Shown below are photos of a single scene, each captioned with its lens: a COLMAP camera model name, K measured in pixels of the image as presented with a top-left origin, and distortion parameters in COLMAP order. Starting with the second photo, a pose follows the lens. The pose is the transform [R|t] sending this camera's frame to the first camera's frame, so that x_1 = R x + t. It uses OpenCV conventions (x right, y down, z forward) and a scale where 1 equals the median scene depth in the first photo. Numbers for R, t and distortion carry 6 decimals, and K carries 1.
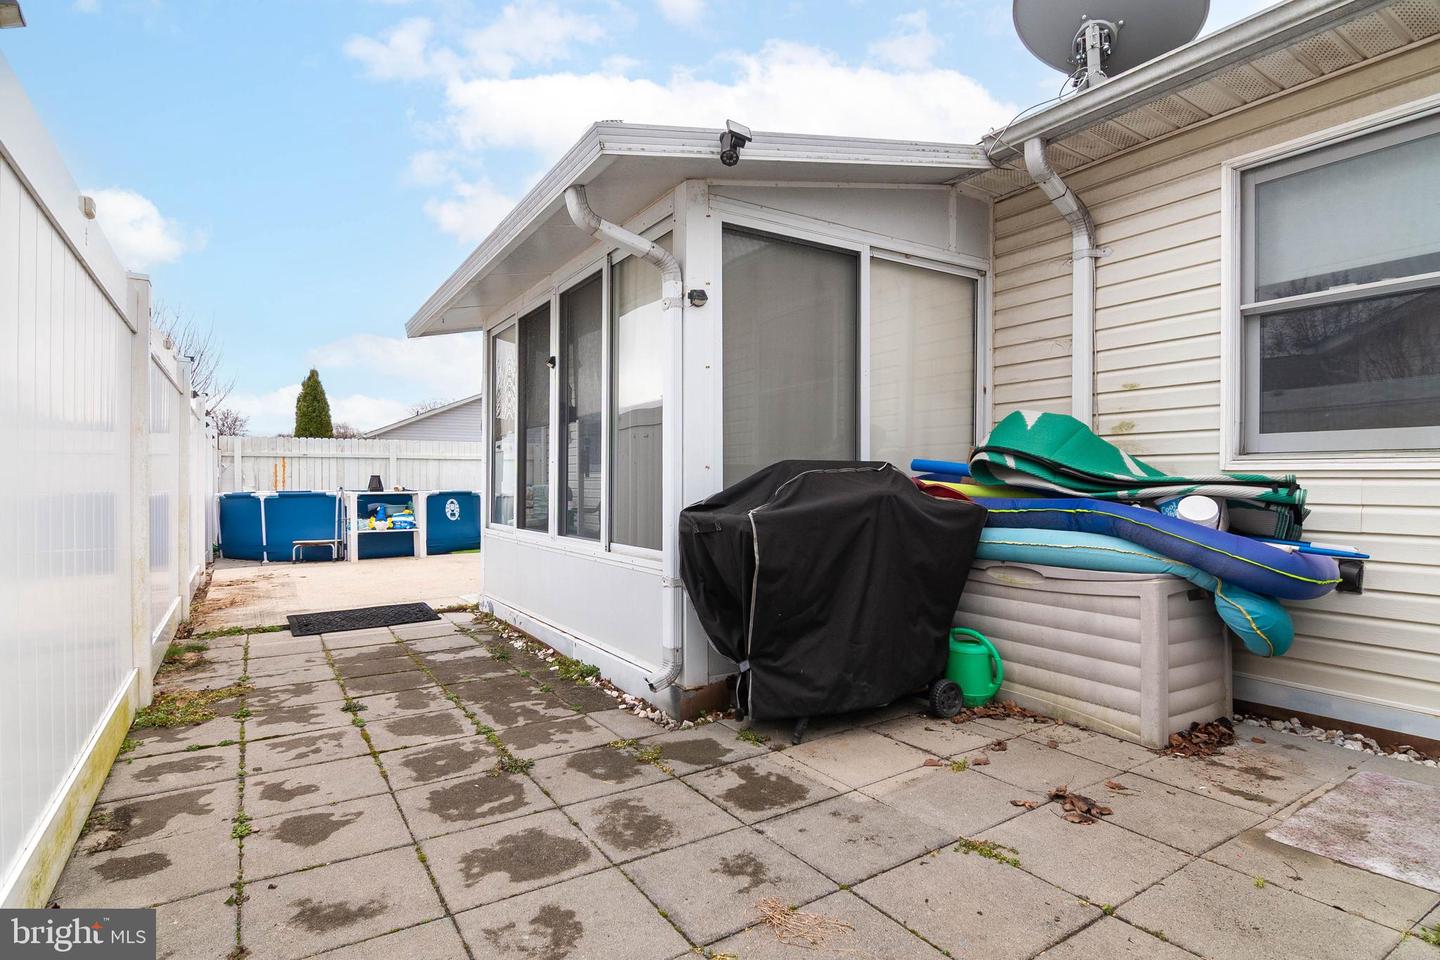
lens RADIAL K [[710.6, 0, 722.0], [0, 710.6, 481.7], [0, 0, 1]] dist [-0.003817, -0.004453]
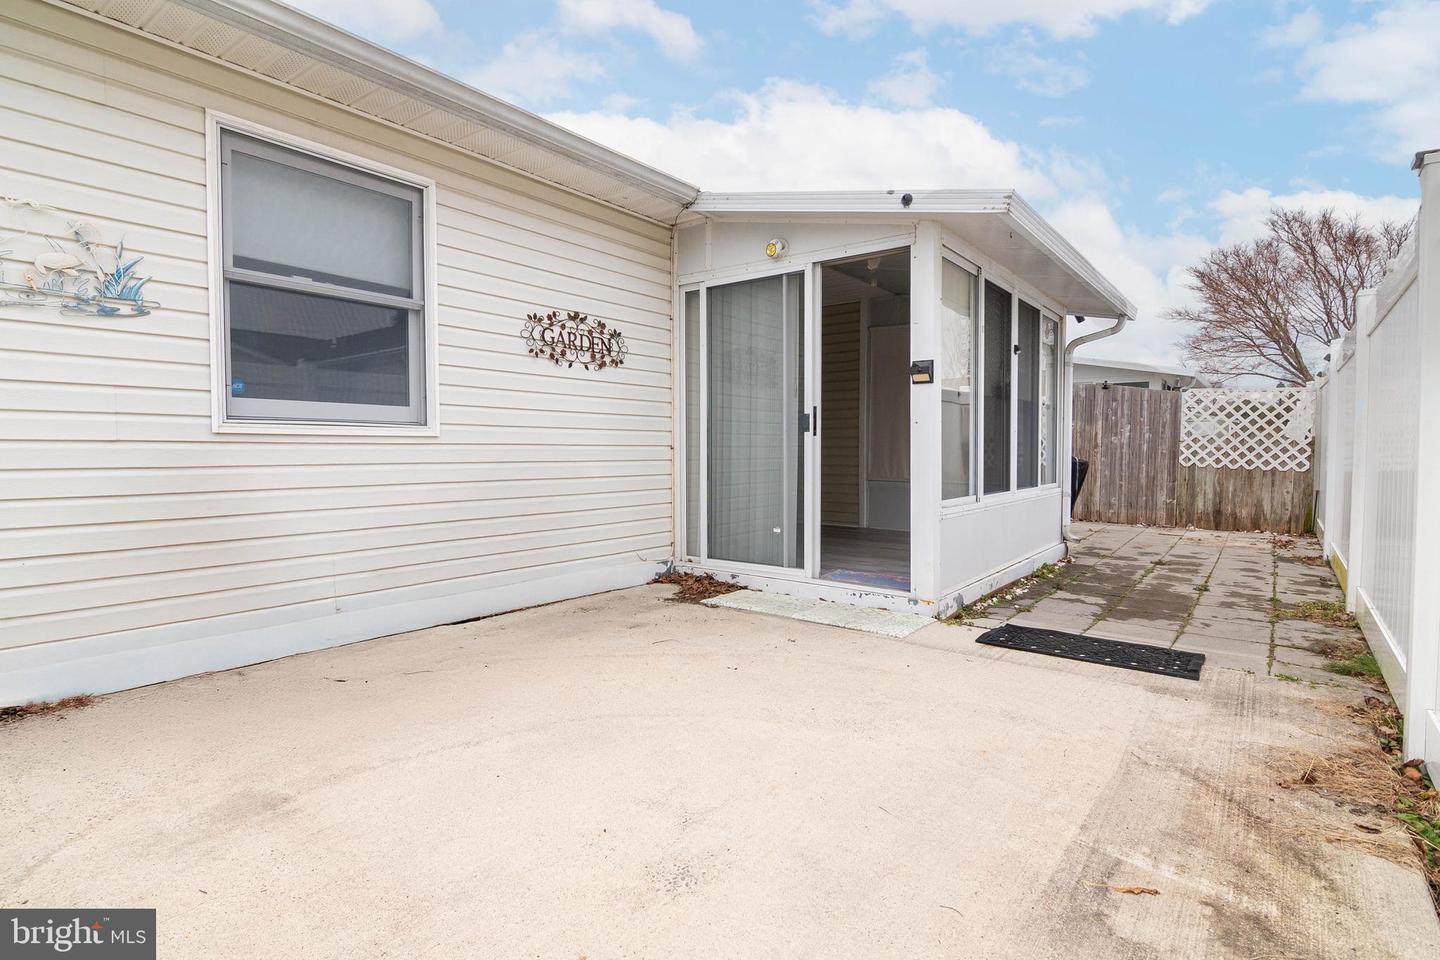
lens RADIAL K [[710.6, 0, 729.0], [0, 710.6, 476.1], [0, 0, 1]] dist [-0.003817, -0.004453]
pose [[-0.318319, -0.039459, 0.947162, -0.448200], [-0.002985, 0.999170, 0.040623, -0.000650], [-0.947979, 0.010104, -0.318172, 0.670506]]
